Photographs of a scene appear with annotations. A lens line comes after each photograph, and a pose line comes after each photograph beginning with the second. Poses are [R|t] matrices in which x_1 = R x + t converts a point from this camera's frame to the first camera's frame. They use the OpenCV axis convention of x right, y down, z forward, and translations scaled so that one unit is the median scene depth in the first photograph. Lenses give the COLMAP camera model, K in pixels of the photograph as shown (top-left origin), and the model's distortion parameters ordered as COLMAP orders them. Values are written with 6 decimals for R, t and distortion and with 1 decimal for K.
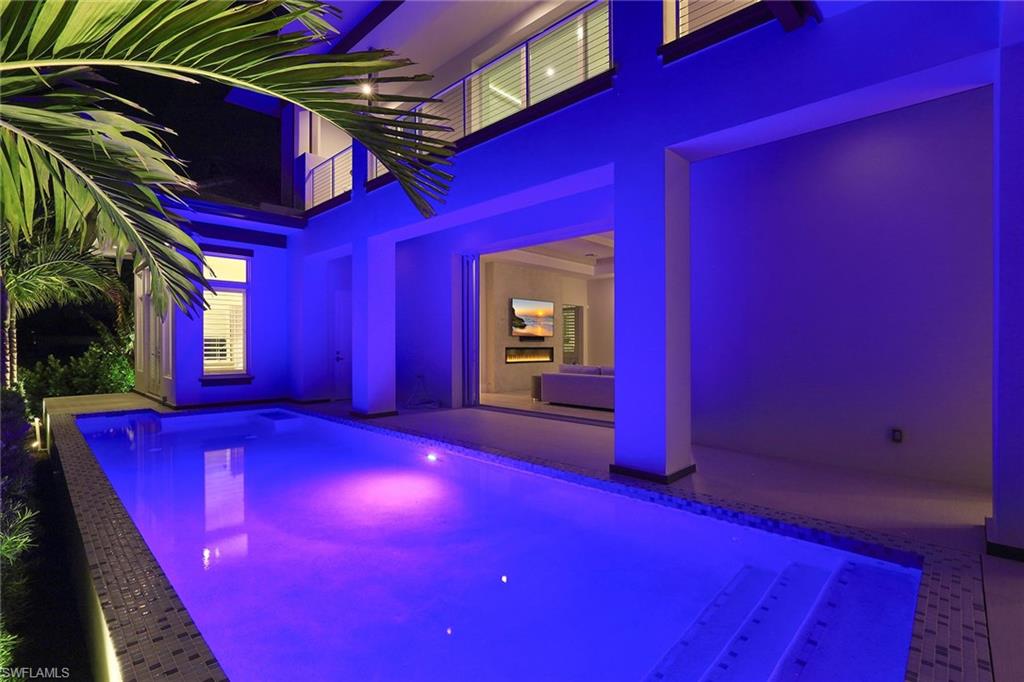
lens RADIAL K [[479.8, 0, 509.7], [0, 479.8, 348.6], [0, 0, 1]] dist [-0.041281, 0.000304]
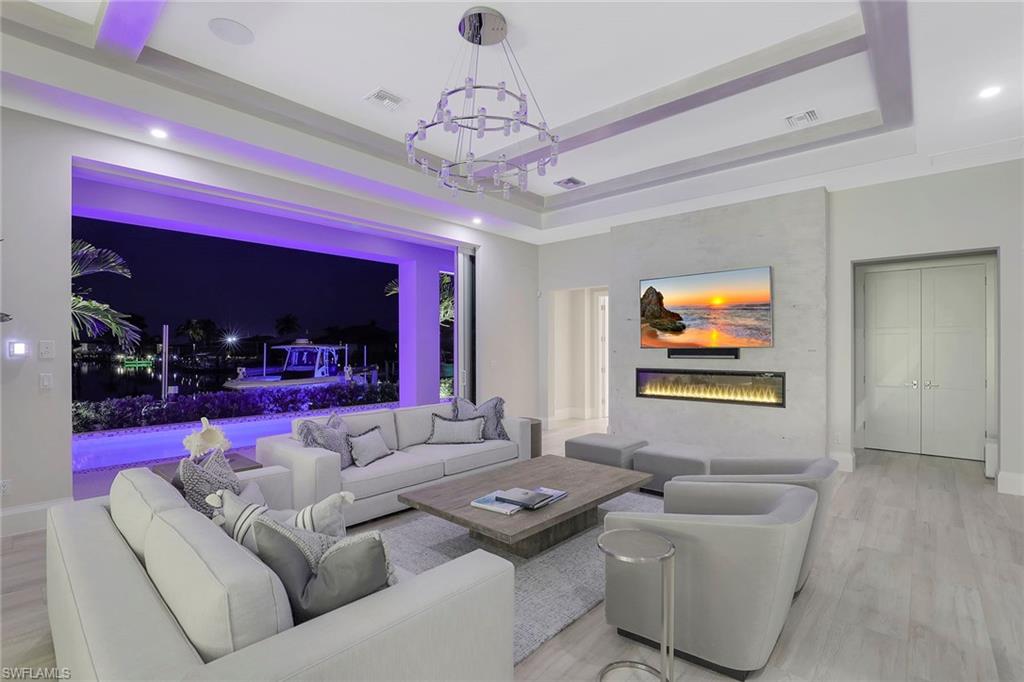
lens RADIAL K [[472.9, 0, 512.0], [0, 472.9, 341.0], [0, 0, 1]] dist [-0.042480, 0.007128]
pose [[0.030595, -0.016874, -0.999389, 0.525339], [-0.005043, 0.999842, -0.017036, -0.023634], [0.999519, 0.005561, 0.030505, 0.805216]]
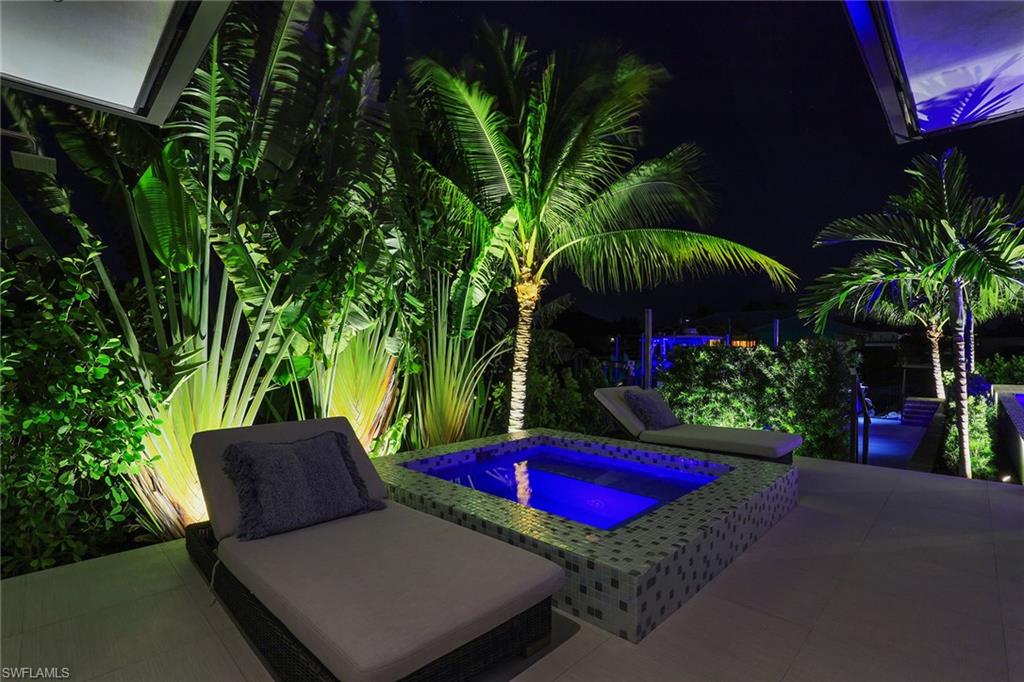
lens RADIAL K [[479.8, 0, 509.7], [0, 479.8, 348.6], [0, 0, 1]] dist [-0.041281, 0.000304]
pose [[-0.023150, 0.000360, -0.999732, 0.348024], [-0.006607, 0.999978, 0.000513, 0.008400], [0.999710, 0.006617, -0.023147, -0.367696]]
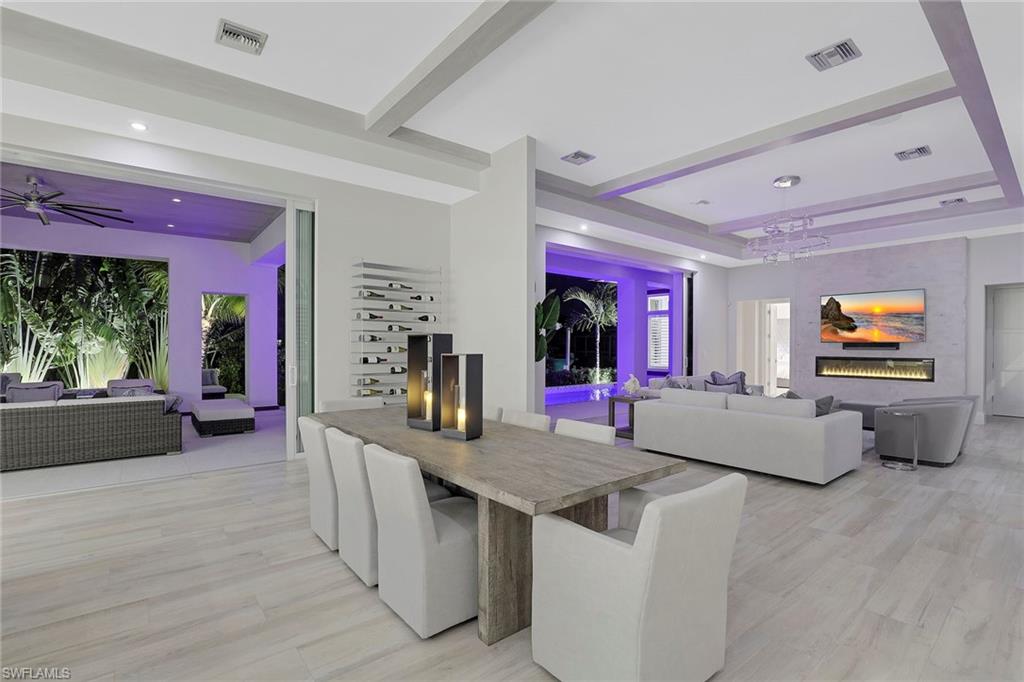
lens RADIAL K [[472.9, 0, 512.0], [0, 472.9, 341.0], [0, 0, 1]] dist [-0.042480, 0.007128]
pose [[-0.129058, -0.010883, -0.991577, 0.817295], [-0.010928, 0.999895, -0.009552, -0.015222], [0.991577, 0.009604, -0.129163, 0.564925]]
